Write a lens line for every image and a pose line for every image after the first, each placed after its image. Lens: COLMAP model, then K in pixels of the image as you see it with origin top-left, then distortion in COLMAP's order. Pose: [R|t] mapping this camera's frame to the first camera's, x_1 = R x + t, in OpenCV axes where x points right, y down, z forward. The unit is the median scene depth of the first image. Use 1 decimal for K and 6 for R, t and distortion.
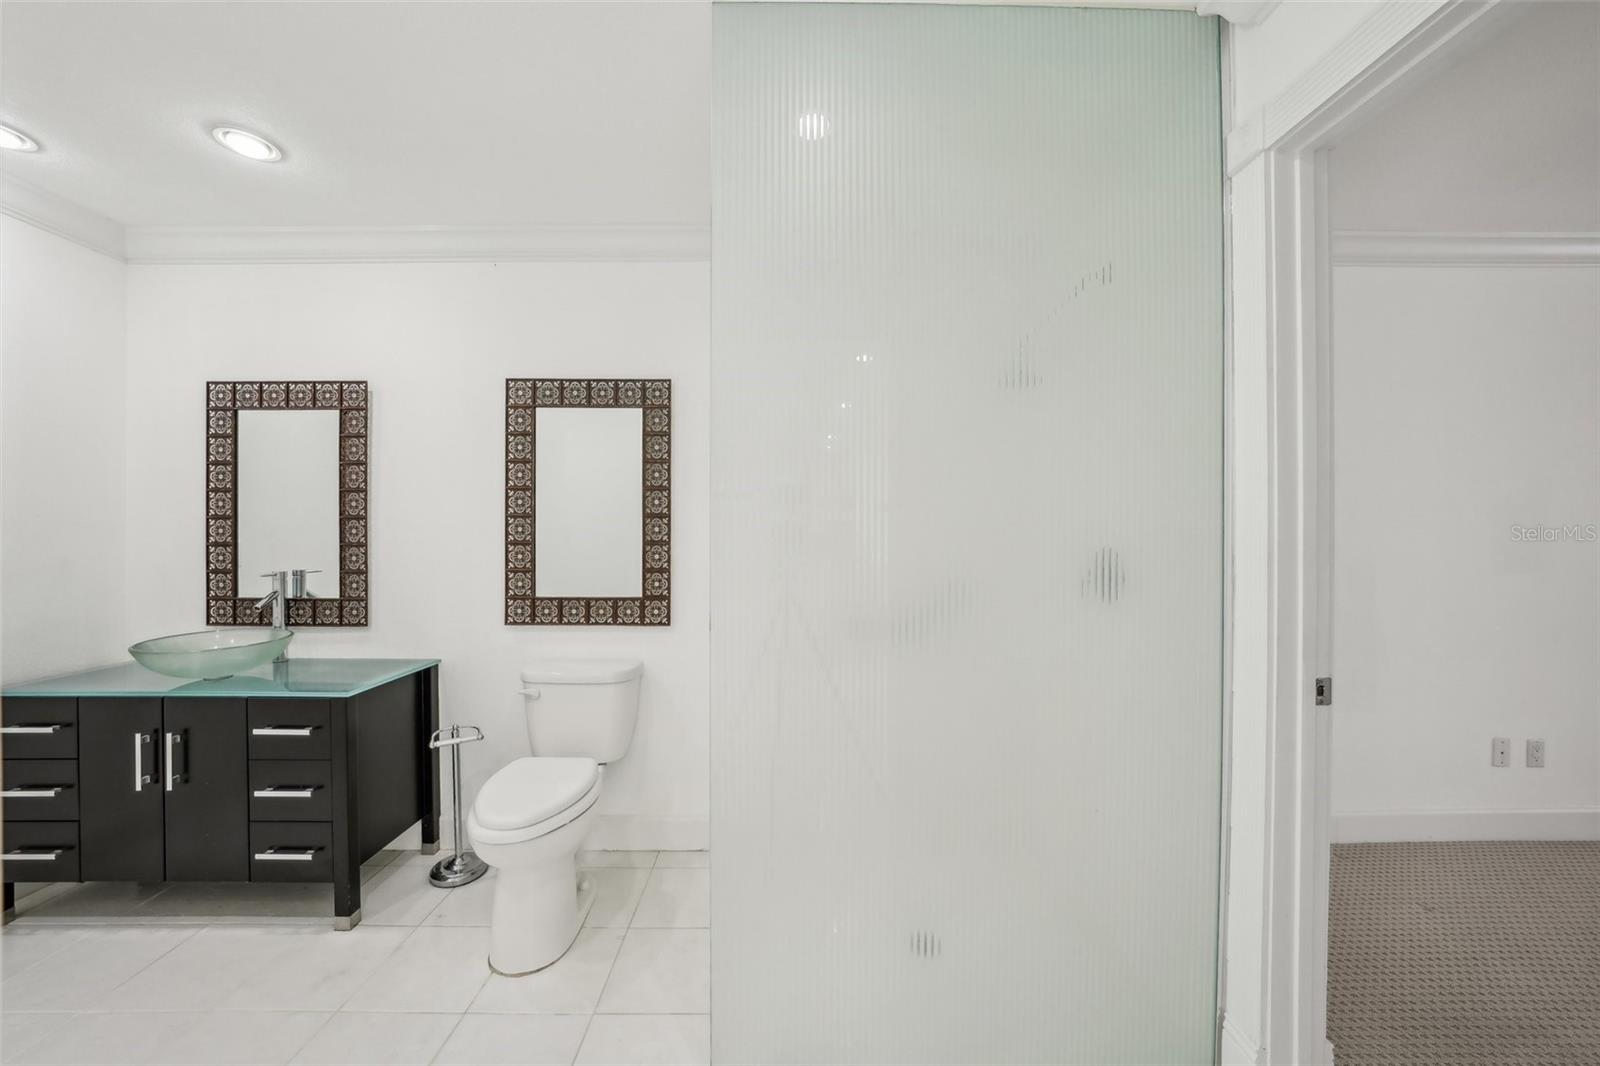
lens RADIAL K [[594.0, 0, 793.3], [0, 594.0, 538.3], [0, 0, 1]] dist [-0.016571, 0.002631]
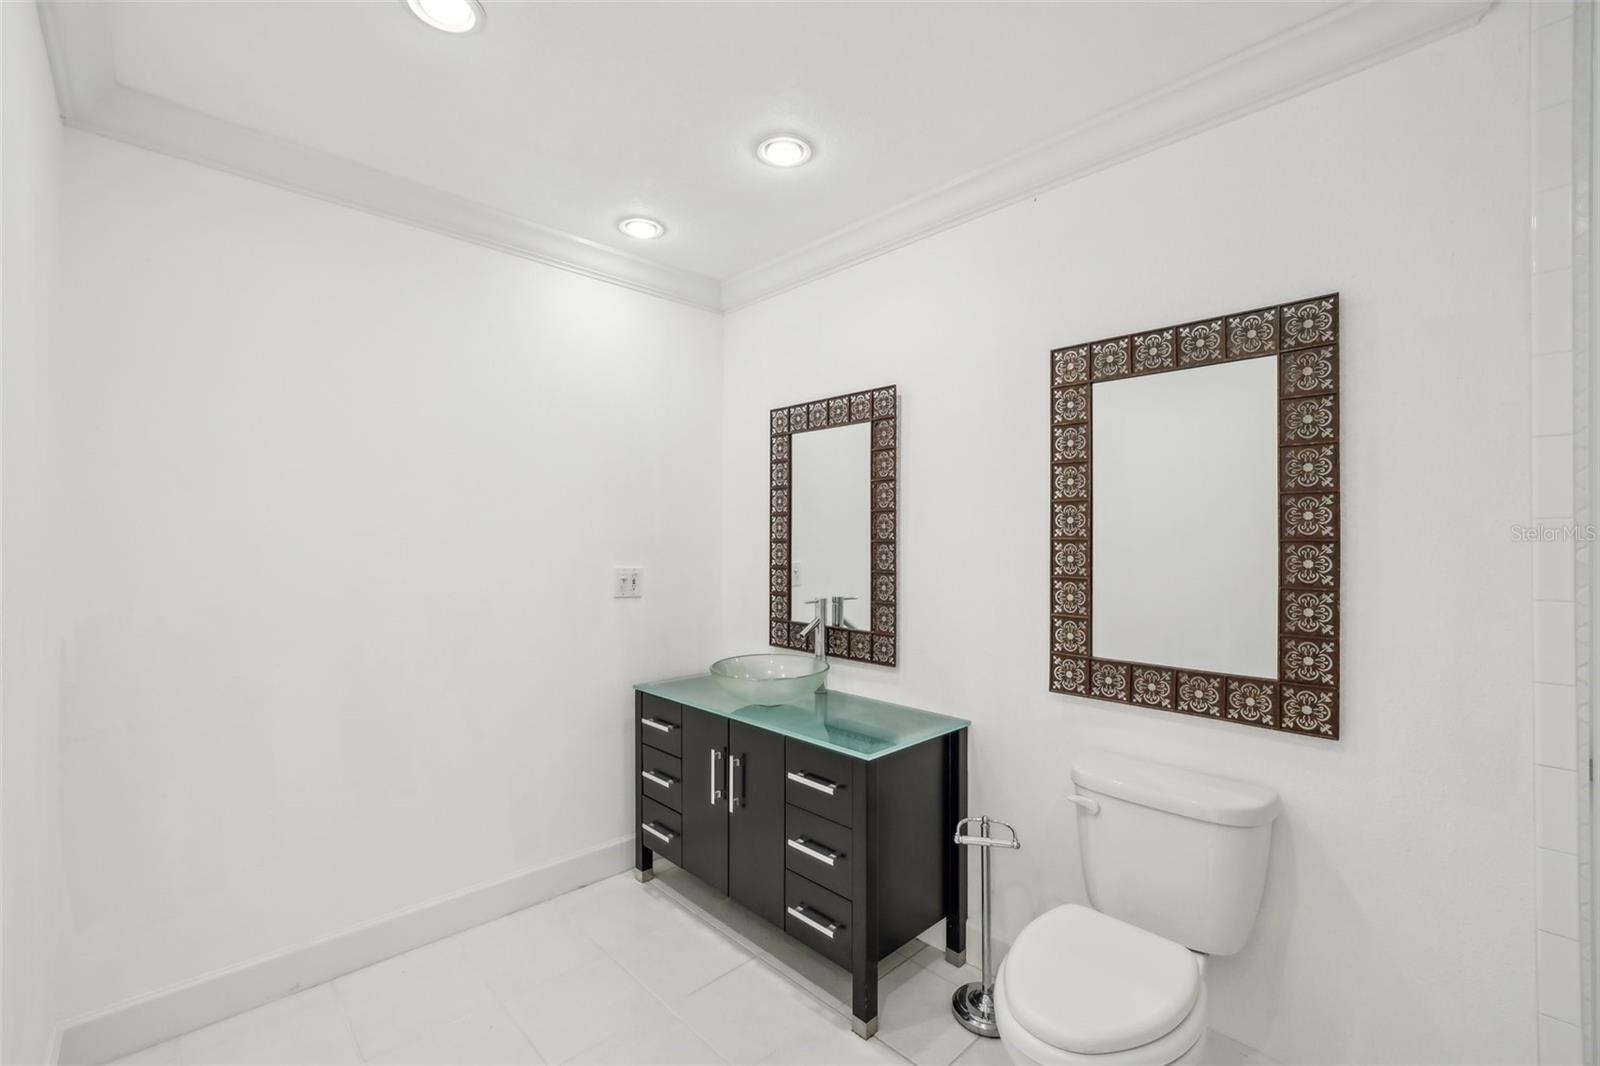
lens RADIAL K [[675.1, 0, 794.8], [0, 675.1, 536.4], [0, 0, 1]] dist [-0.016190, 0.003690]
pose [[0.689043, -0.002528, -0.724716, -0.107101], [-0.004896, 0.999955, -0.008143, -0.034476], [0.724704, 0.009159, 0.689000, 0.209405]]
